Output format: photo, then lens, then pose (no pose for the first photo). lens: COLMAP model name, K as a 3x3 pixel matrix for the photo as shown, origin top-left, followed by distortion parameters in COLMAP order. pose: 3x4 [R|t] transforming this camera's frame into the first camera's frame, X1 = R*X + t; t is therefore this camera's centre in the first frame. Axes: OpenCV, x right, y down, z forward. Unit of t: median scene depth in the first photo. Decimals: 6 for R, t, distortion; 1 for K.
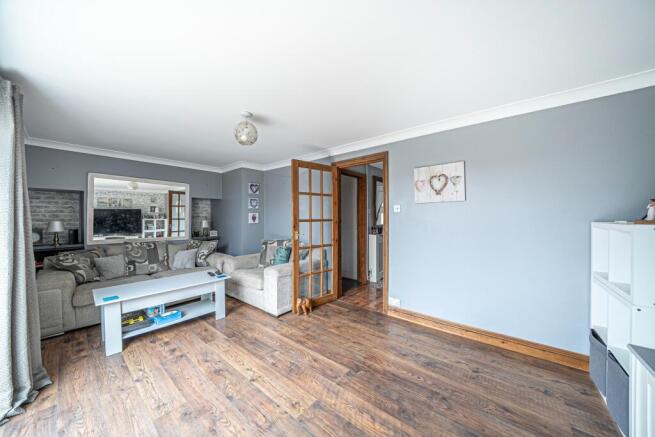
lens RADIAL K [[226.6, 0, 326.4], [0, 226.6, 218.7], [0, 0, 1]] dist [-0.013621, 0.000125]
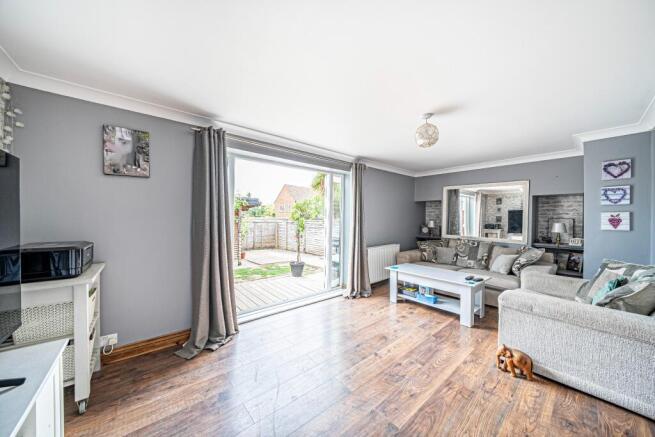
lens RADIAL K [[226.6, 0, 325.8], [0, 226.6, 217.5], [0, 0, 1]] dist [-0.013621, 0.000125]
pose [[-0.168068, -0.001501, -0.985774, 0.642452], [-0.014327, 0.999897, 0.000920, -0.004765], [0.985671, 0.014278, -0.168072, 0.660746]]
